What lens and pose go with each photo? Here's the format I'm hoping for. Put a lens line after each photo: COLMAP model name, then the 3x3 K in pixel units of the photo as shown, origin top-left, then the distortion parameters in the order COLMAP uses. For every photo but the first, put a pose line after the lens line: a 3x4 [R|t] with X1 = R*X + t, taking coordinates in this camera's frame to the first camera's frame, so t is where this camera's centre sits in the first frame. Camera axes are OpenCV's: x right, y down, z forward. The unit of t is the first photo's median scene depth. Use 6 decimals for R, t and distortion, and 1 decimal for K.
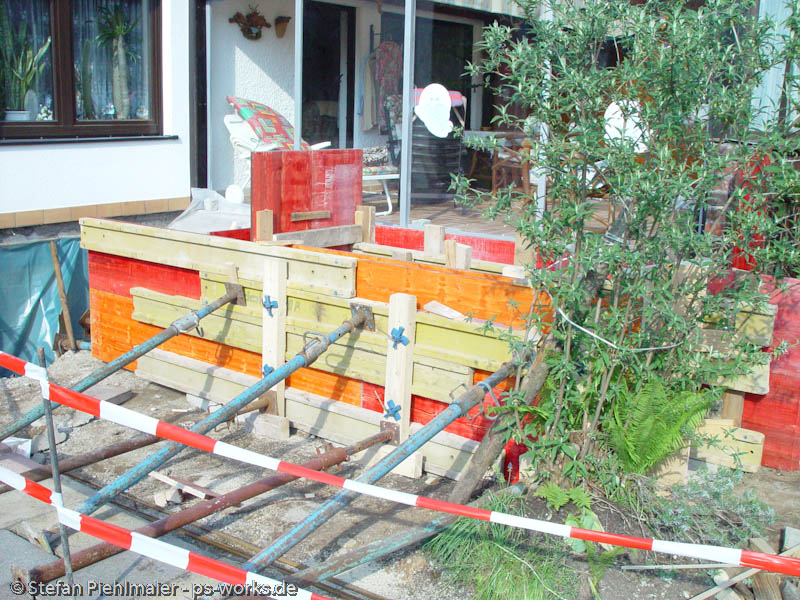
lens RADIAL K [[921.9, 0, 400.0], [0, 921.9, 300.0], [0, 0, 1]] dist [-0.204898, 0.197640]
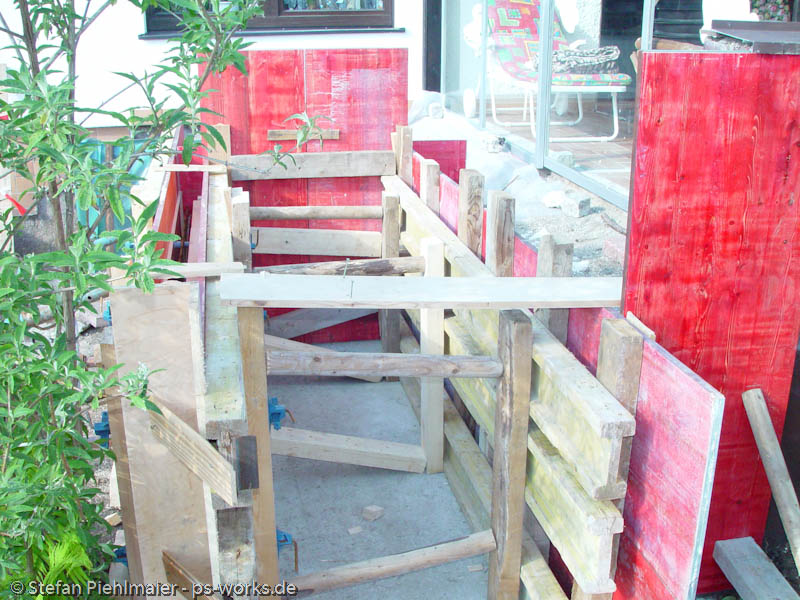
lens RADIAL K [[921.9, 0, 400.0], [0, 921.9, 300.0], [0, 0, 1]] dist [-0.204898, 0.197640]
pose [[0.755885, 0.186489, -0.627583, 0.452850], [-0.115592, 0.981529, 0.152442, -0.078858], [0.644419, -0.042685, 0.763480, 0.443035]]
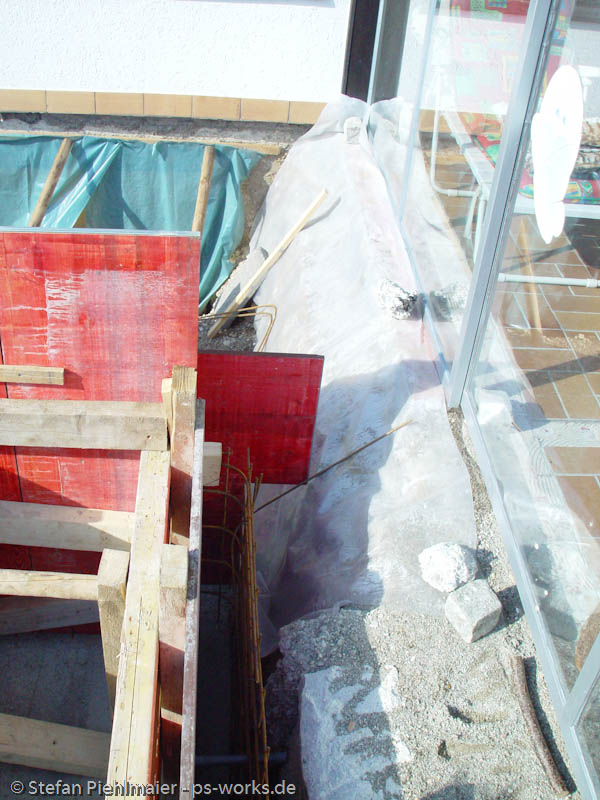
lens RADIAL K [[921.9, 0, 300.0], [0, 921.9, 400.0], [0, 0, 1]] dist [-0.204898, 0.197640]
pose [[0.663792, 0.475086, -0.577645, 0.224910], [-0.216792, 0.861400, 0.459337, -0.286370], [0.715808, -0.179676, 0.674786, 0.788997]]
